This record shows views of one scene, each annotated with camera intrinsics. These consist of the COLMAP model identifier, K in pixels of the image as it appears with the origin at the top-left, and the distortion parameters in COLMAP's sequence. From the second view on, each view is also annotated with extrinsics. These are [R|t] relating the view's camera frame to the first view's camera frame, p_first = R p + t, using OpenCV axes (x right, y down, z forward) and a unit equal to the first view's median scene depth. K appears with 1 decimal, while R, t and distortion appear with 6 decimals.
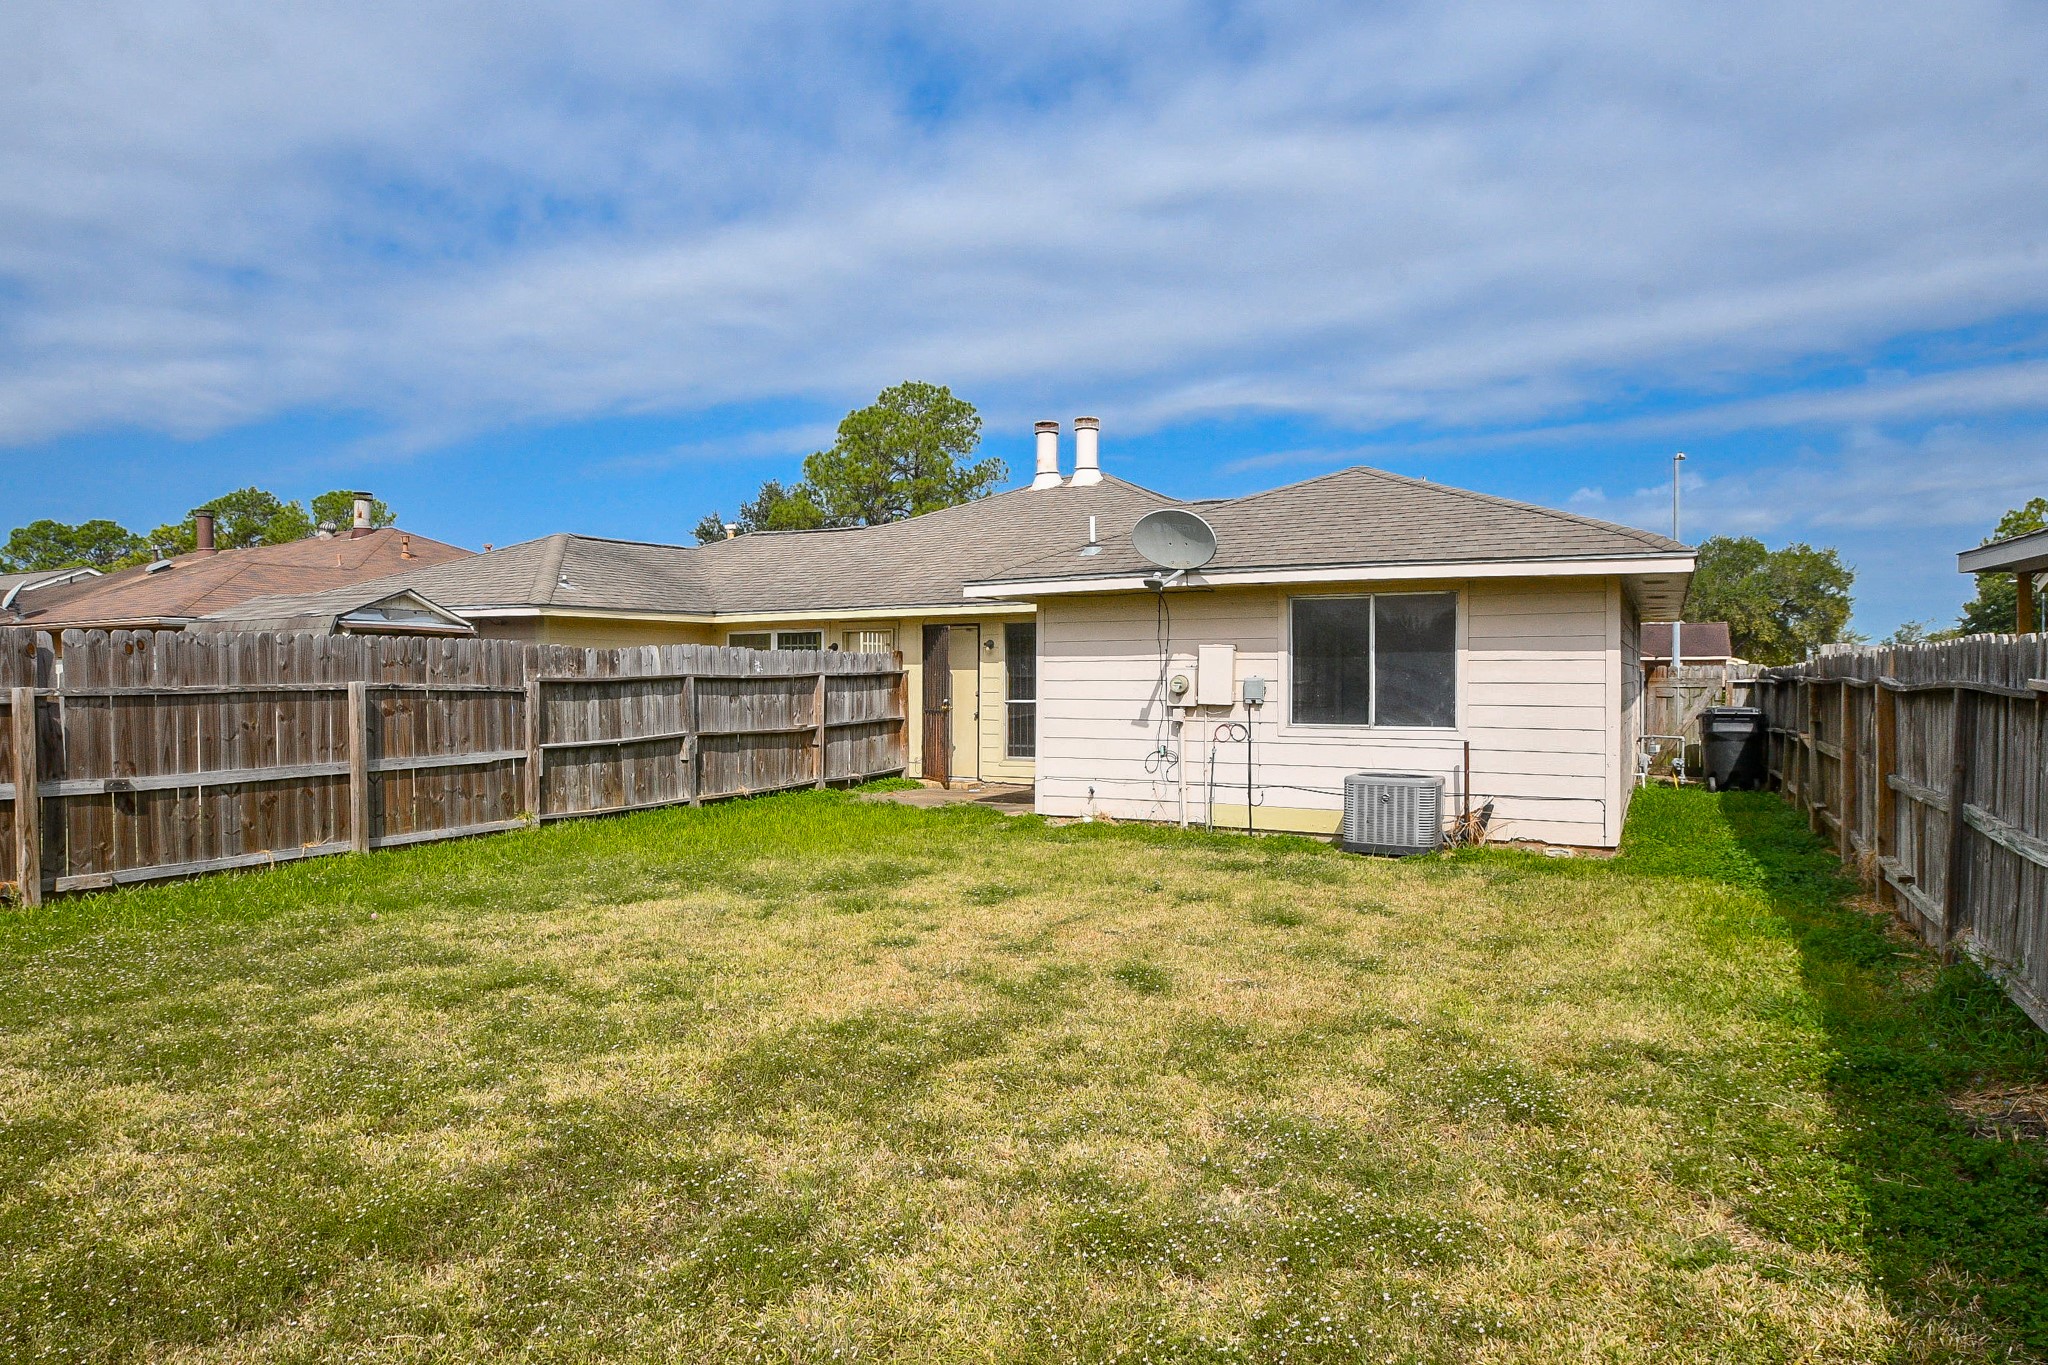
lens RADIAL K [[1265.1, 0, 1024.0], [0, 1265.1, 682.5], [0, 0, 1]] dist [-0.003278, -0.000573]
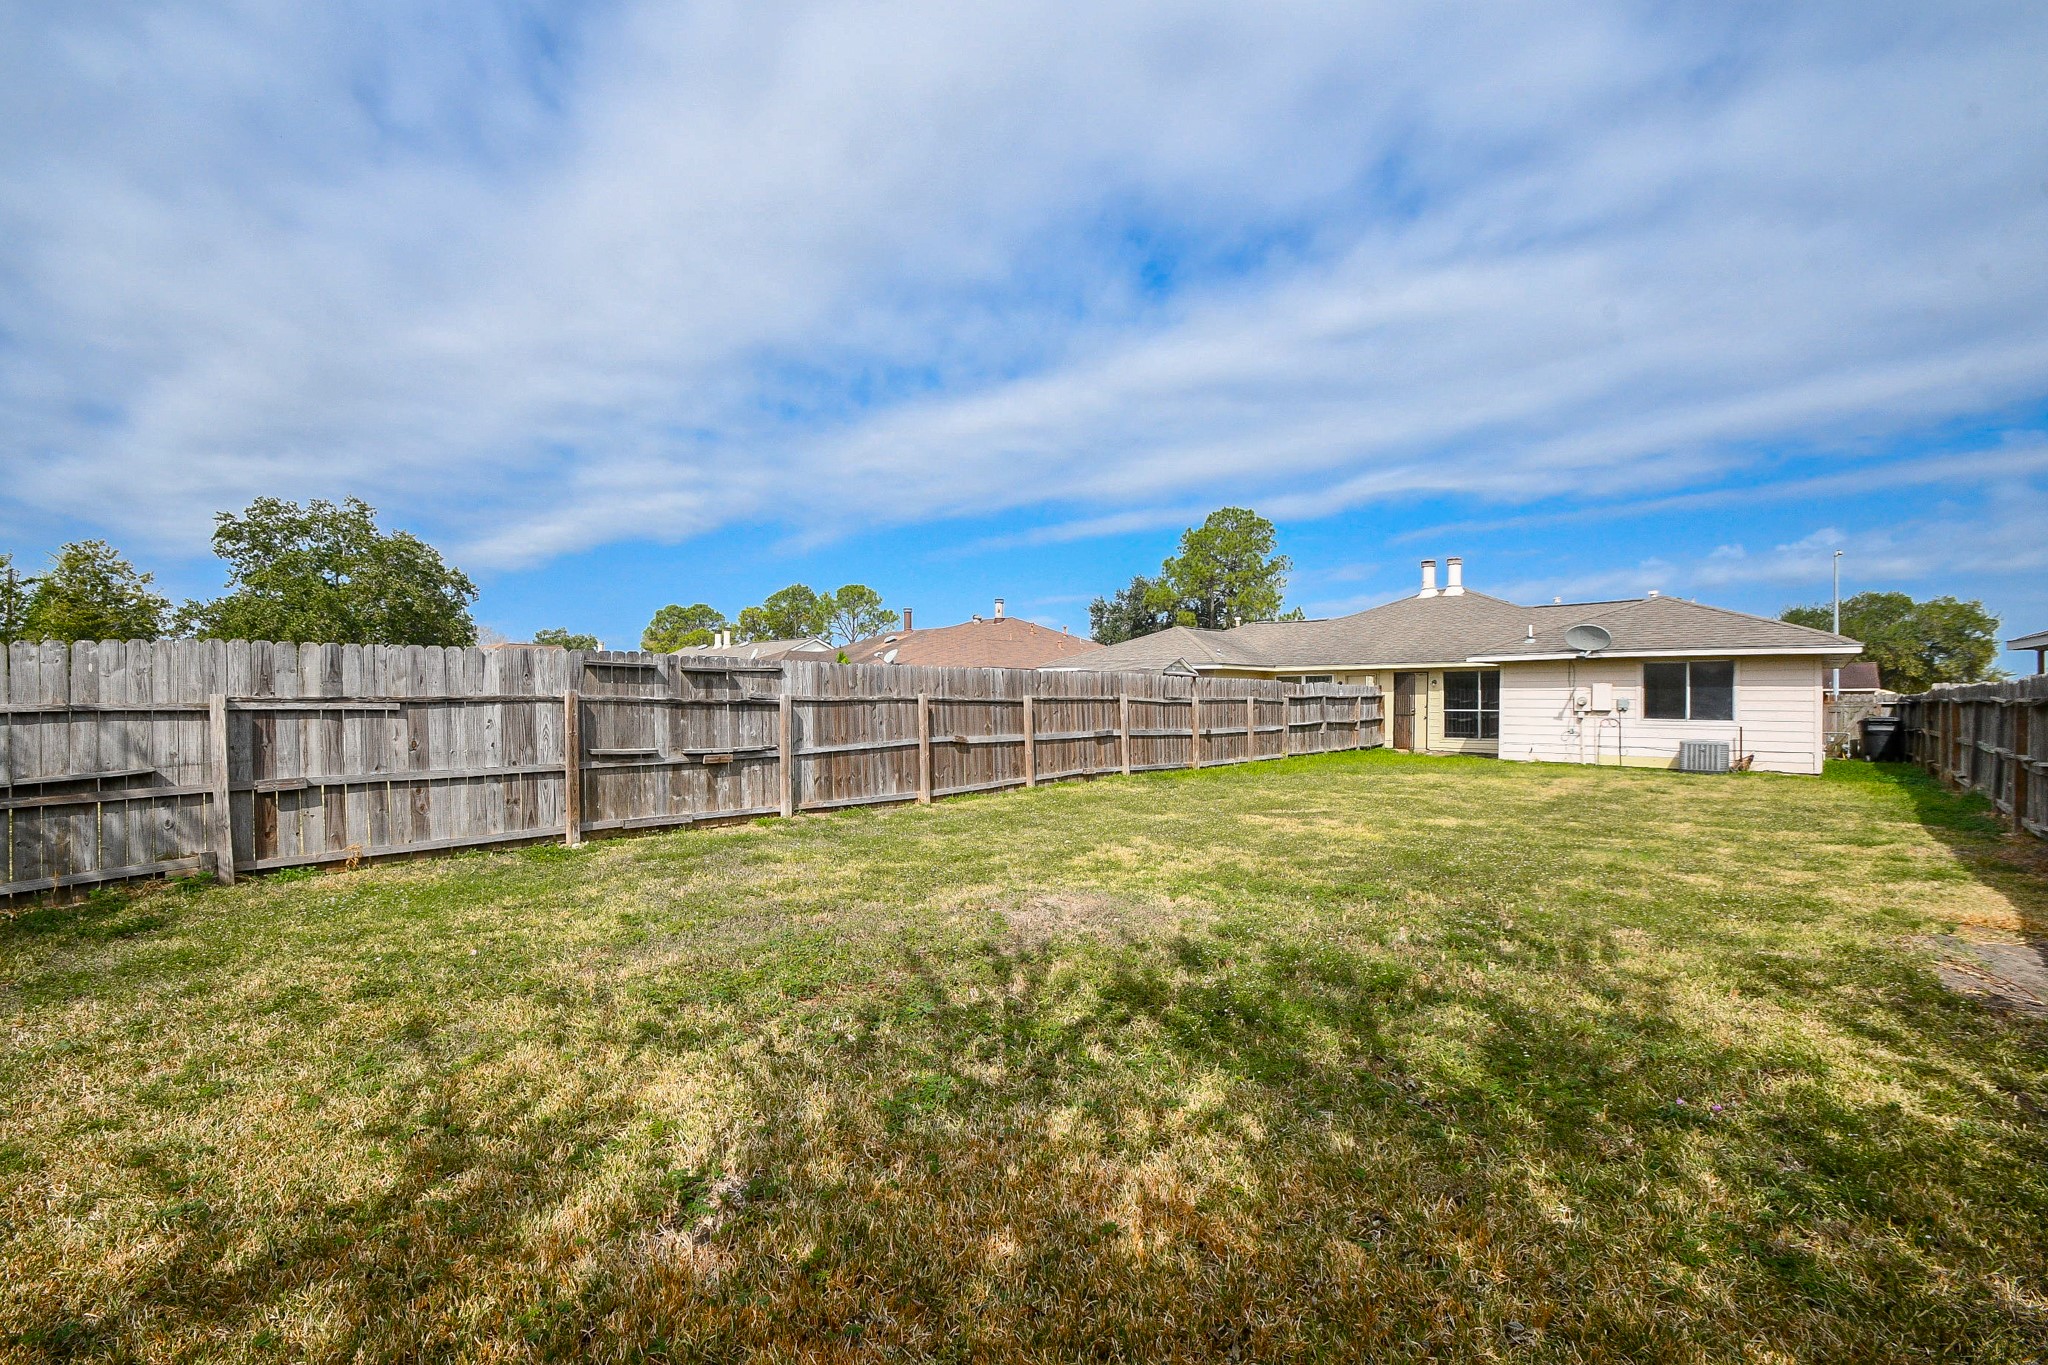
lens RADIAL K [[918.6, 0, 987.7], [0, 918.6, 691.4], [0, 0, 1]] dist [0.016936, -0.016961]
pose [[0.966387, 0.003775, -0.257062, -0.420137], [-0.007731, 0.999867, -0.014383, 0.014254], [0.256974, 0.015887, 0.966288, -0.748902]]
